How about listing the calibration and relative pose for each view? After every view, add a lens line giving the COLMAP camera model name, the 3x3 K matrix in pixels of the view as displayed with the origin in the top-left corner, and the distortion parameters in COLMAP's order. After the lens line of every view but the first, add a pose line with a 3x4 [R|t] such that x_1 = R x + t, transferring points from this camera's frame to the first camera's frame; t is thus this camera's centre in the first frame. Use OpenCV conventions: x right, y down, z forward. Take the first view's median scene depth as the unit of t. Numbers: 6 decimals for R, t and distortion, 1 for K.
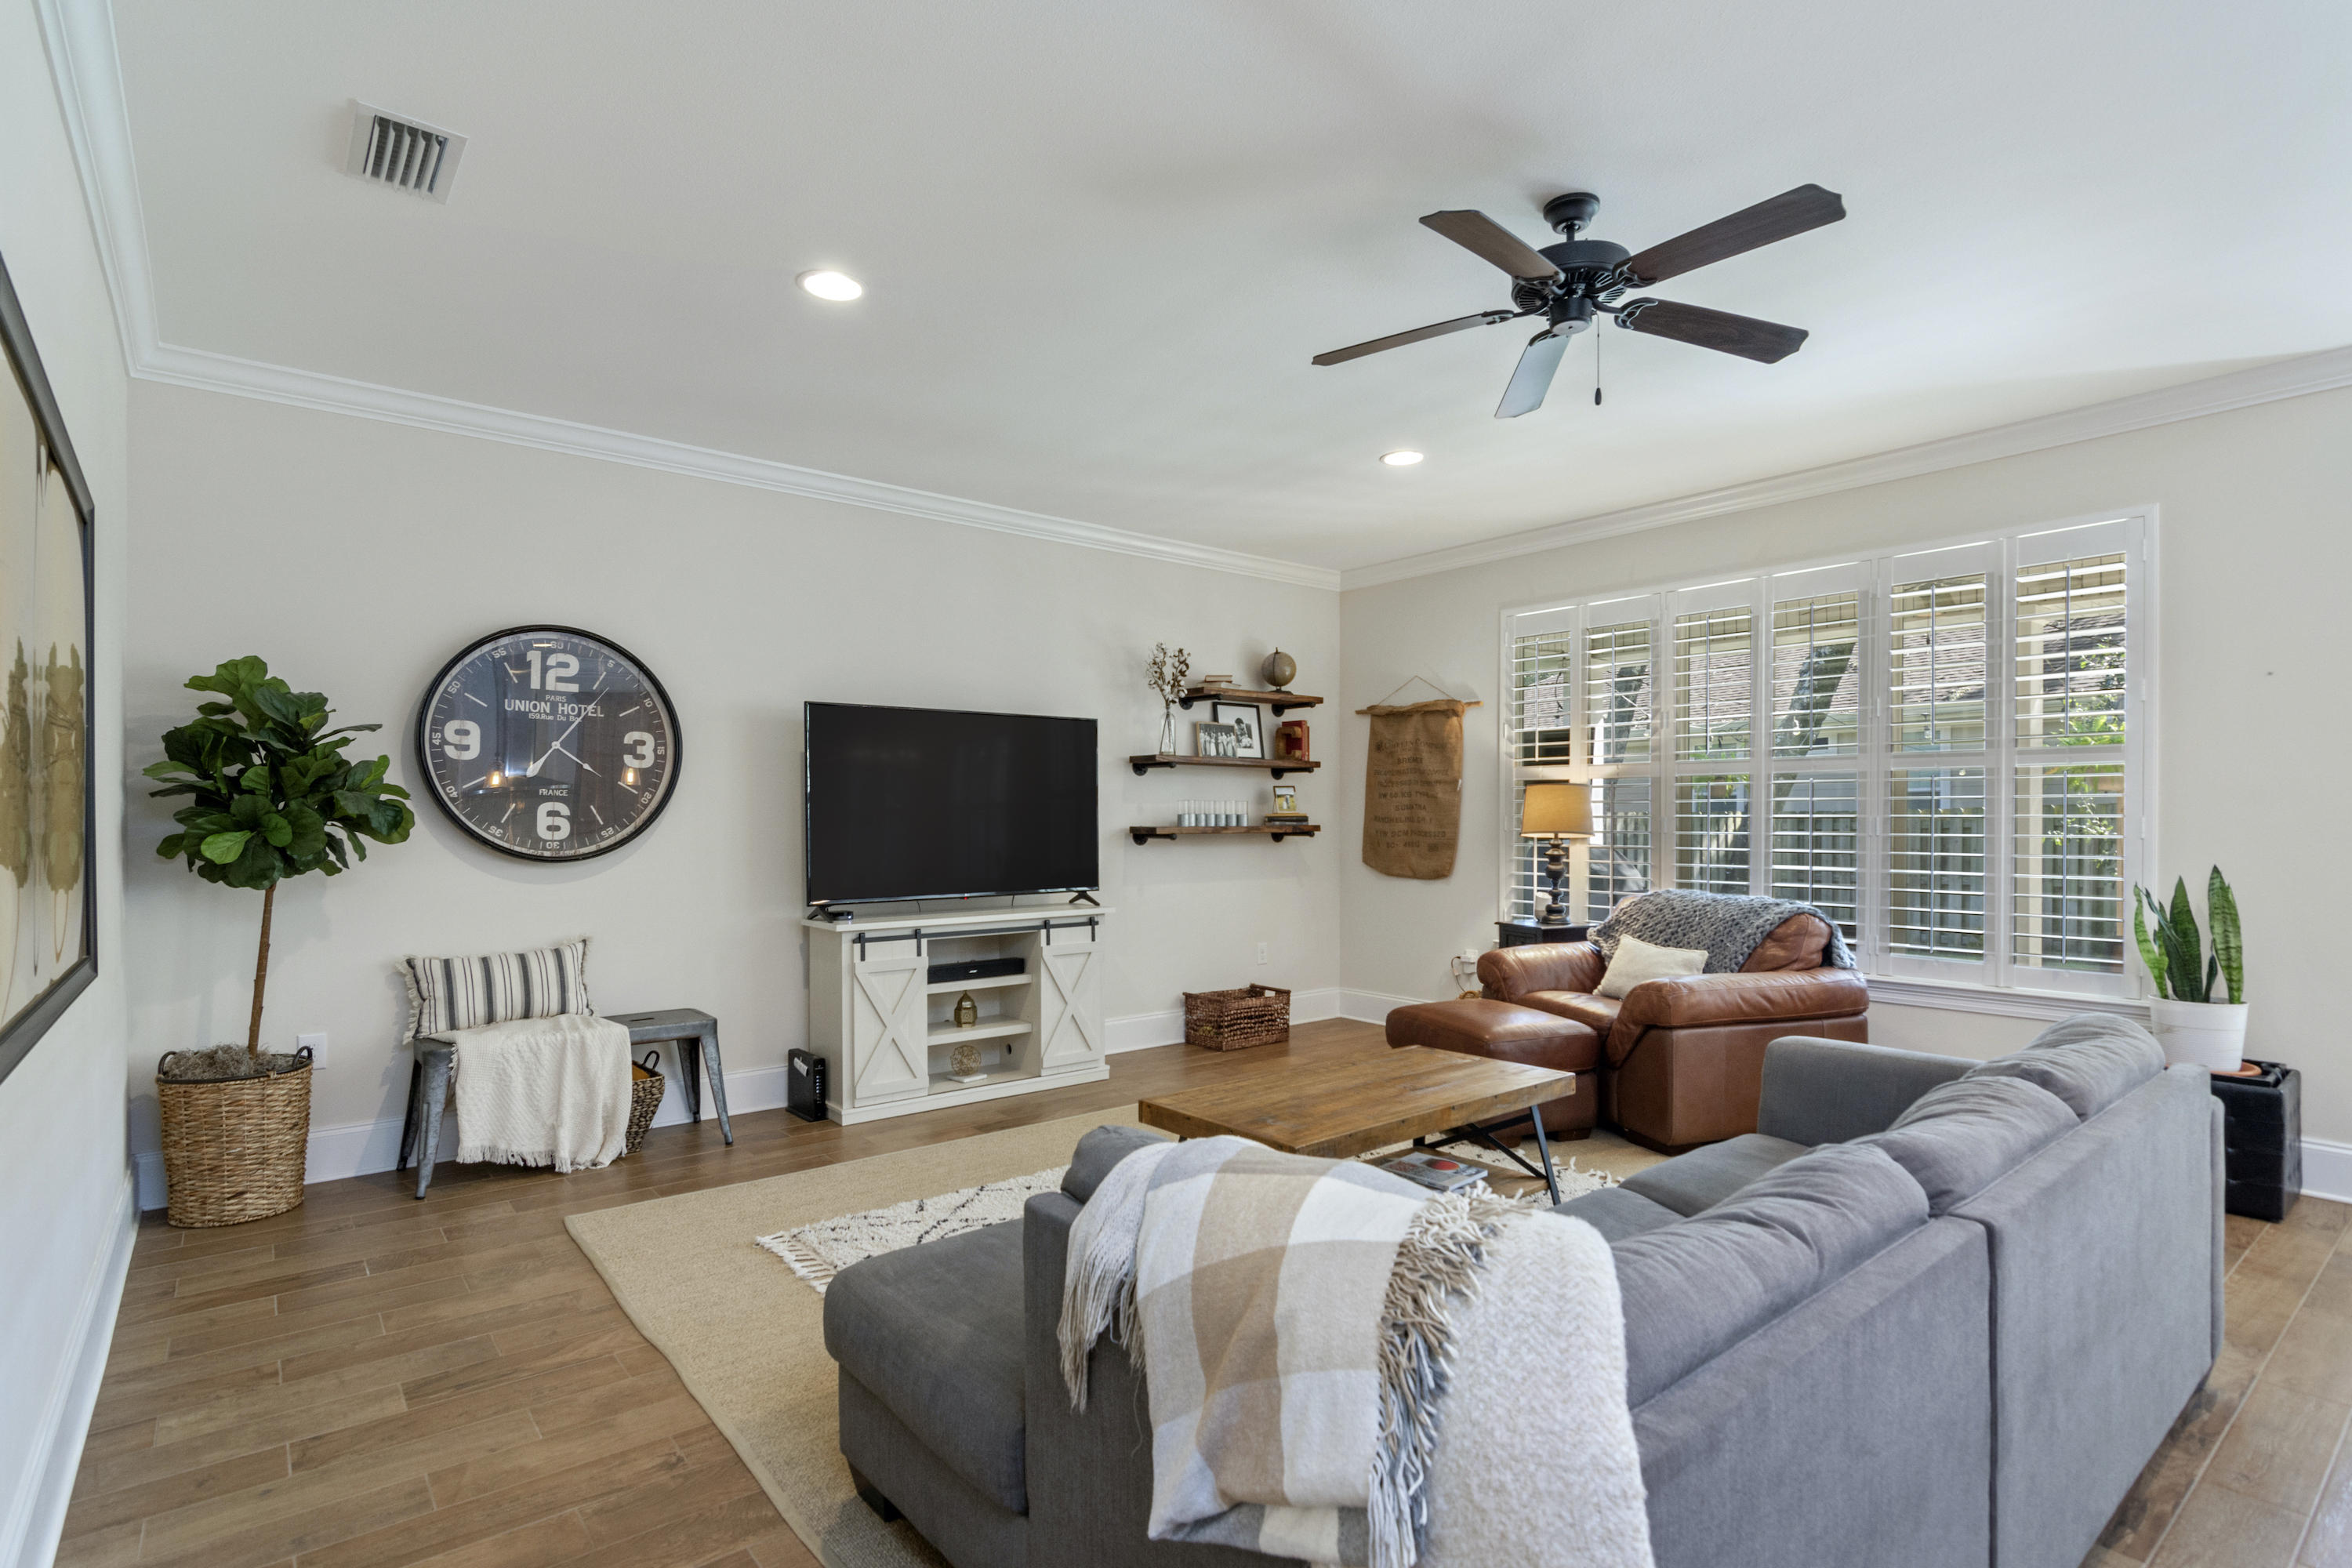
lens RADIAL K [[1153.2, 0, 1176.5], [0, 1153.2, 805.5], [0, 0, 1]] dist [-0.002373, 0.000955]
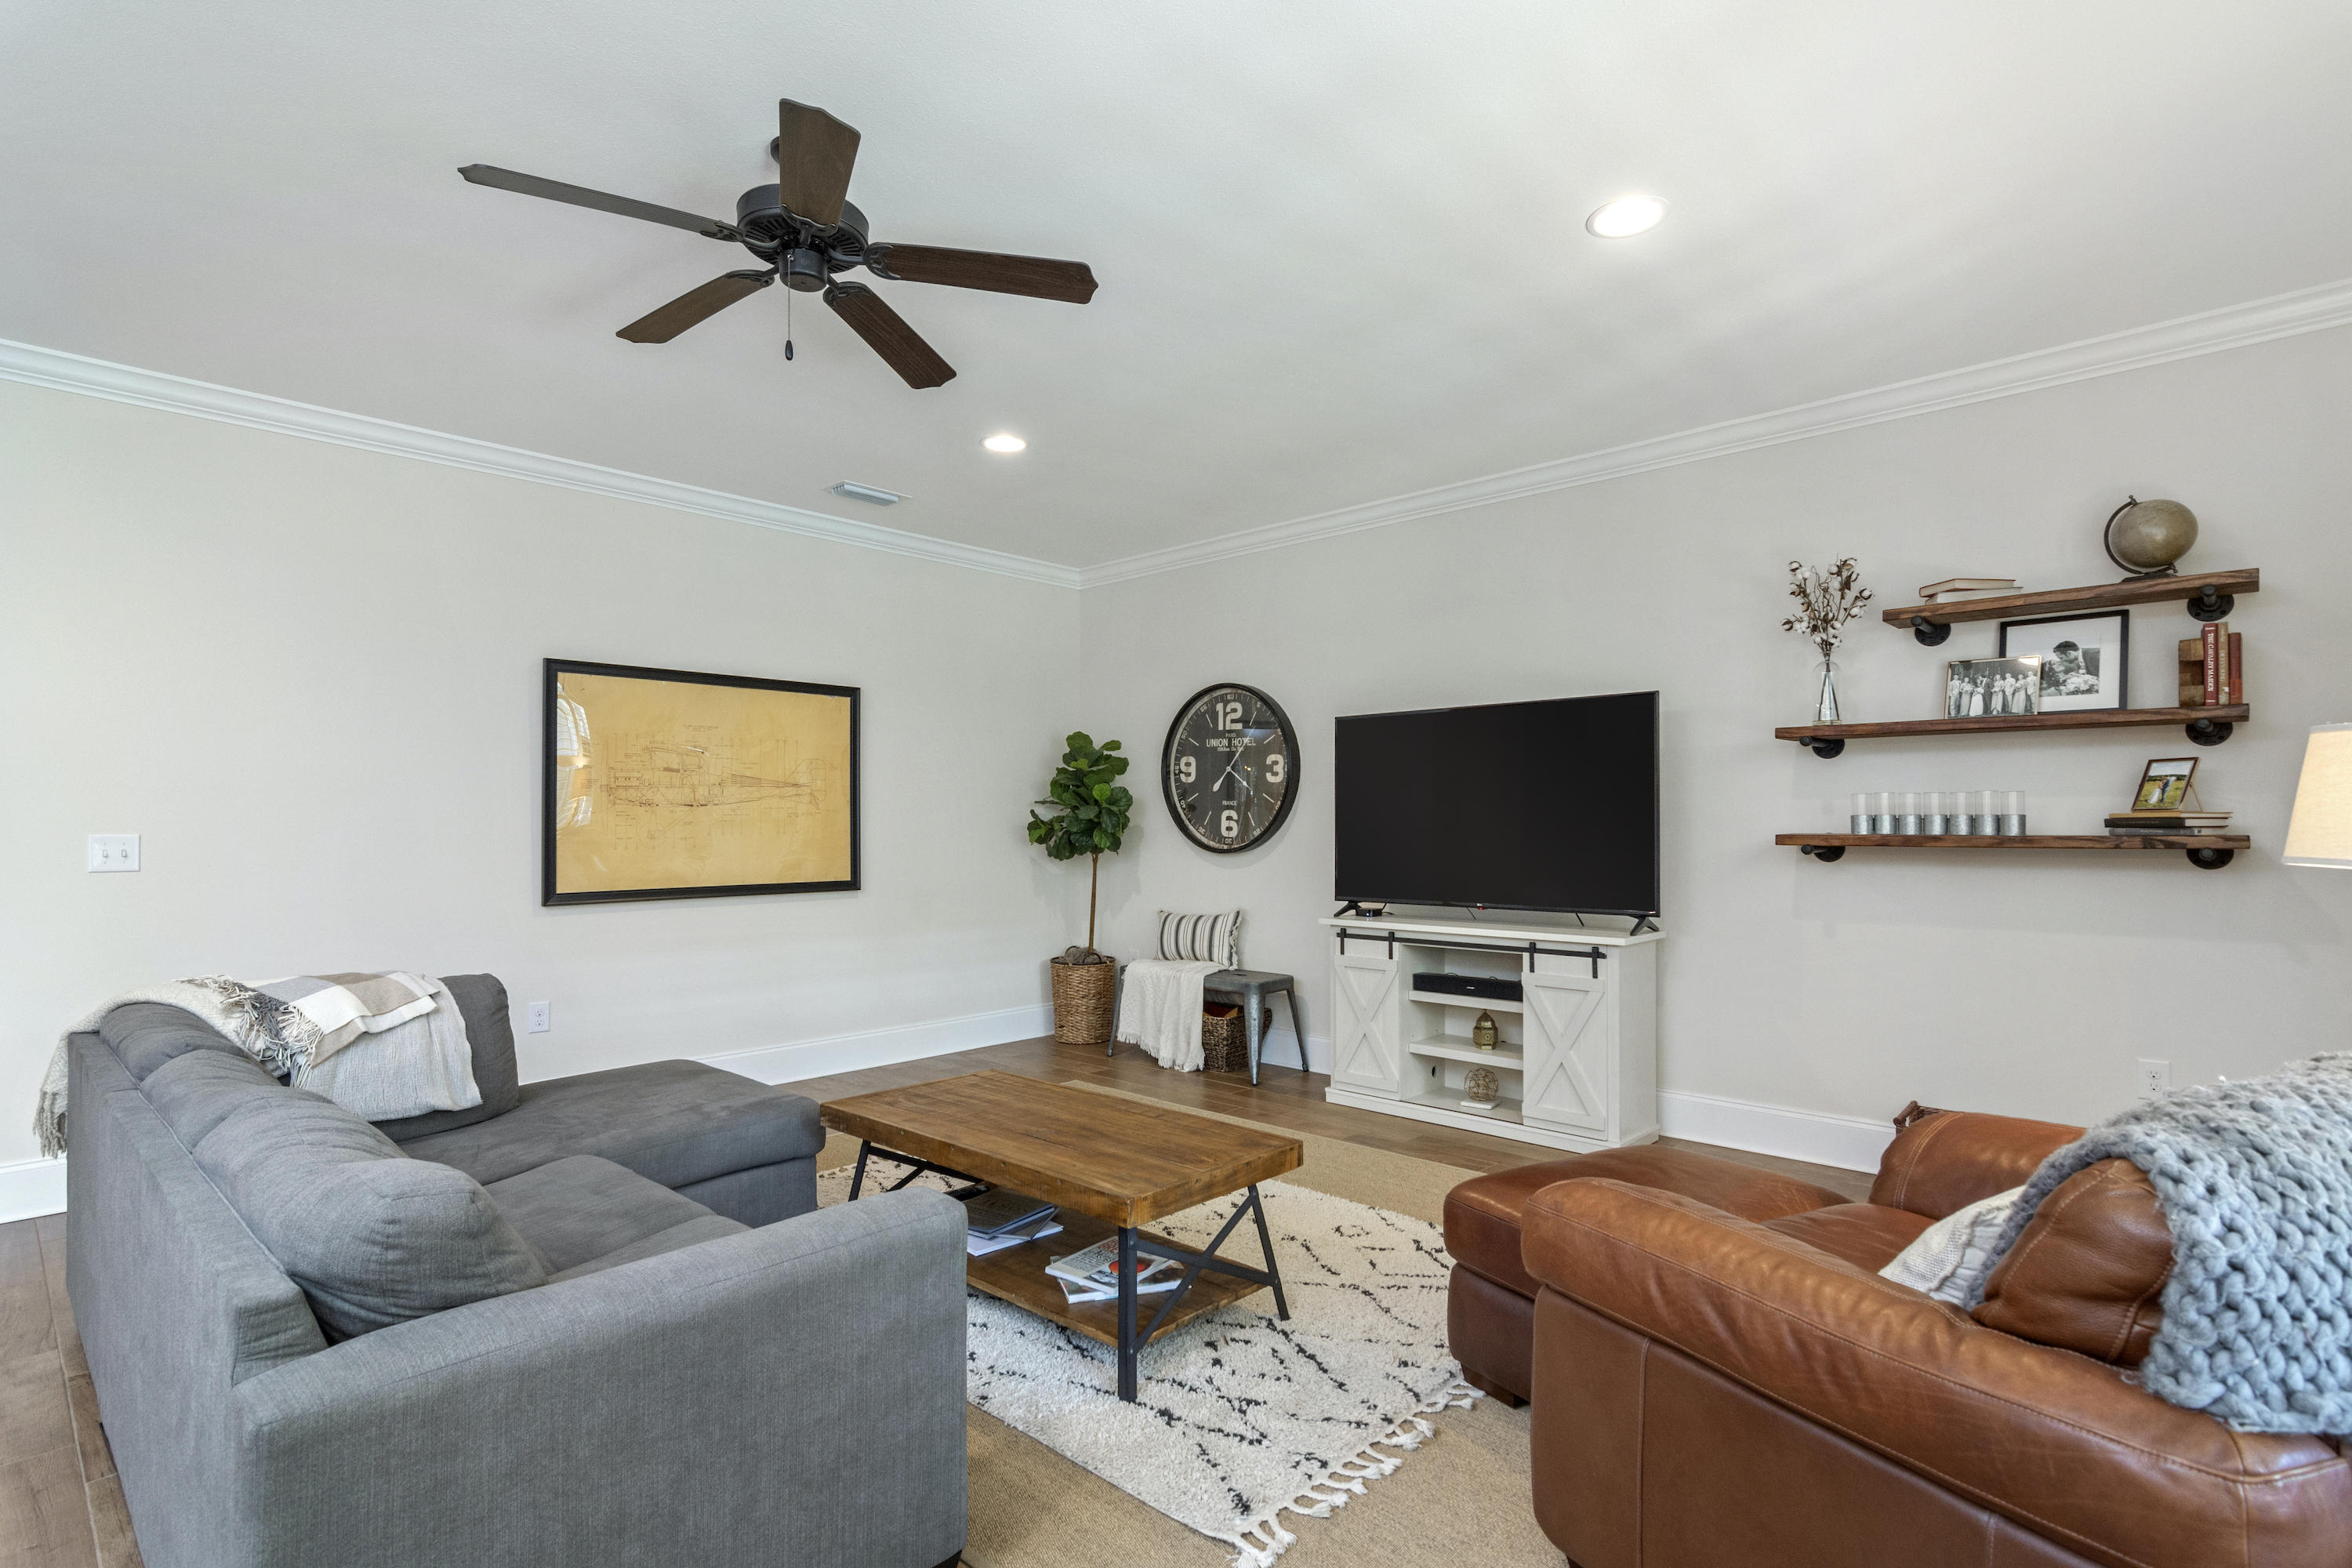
lens RADIAL K [[1153.2, 0, 1174.8], [0, 1153.2, 796.6], [0, 0, 1]] dist [-0.002373, 0.000955]
pose [[0.118660, -0.020008, -0.992733, 0.748628], [0.011764, 0.999755, -0.018743, 0.005705], [0.992865, -0.009454, 0.118866, 0.690478]]
